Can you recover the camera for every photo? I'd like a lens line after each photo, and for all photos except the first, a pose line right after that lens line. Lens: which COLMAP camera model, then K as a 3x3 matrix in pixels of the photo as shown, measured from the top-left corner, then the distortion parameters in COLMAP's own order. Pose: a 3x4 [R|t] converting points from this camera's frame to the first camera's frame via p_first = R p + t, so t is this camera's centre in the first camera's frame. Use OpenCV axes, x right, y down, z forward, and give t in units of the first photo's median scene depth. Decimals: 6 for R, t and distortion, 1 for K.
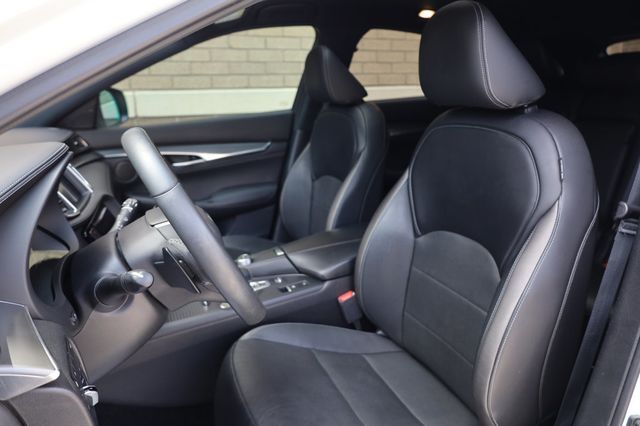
lens RADIAL K [[460.2, 0, 333.9], [0, 460.2, 212.5], [0, 0, 1]] dist [-0.006443, -0.000793]
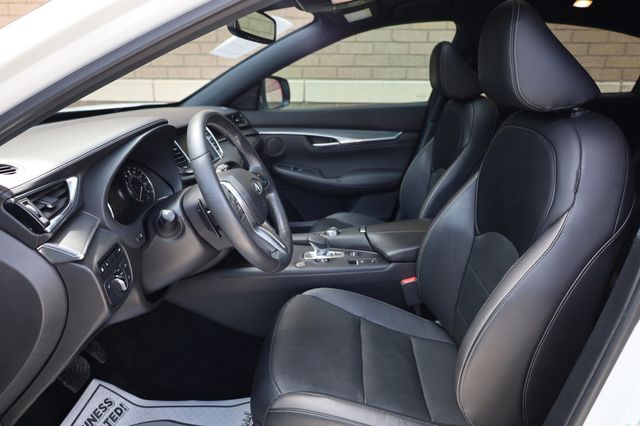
lens RADIAL K [[460.2, 0, 333.9], [0, 460.2, 212.5], [0, 0, 1]] dist [-0.006443, -0.000793]
pose [[0.895048, 0.148321, -0.420583, 0.211062], [-0.139075, 0.988875, 0.052765, -0.003377], [0.423731, 0.011265, 0.905718, -0.026333]]
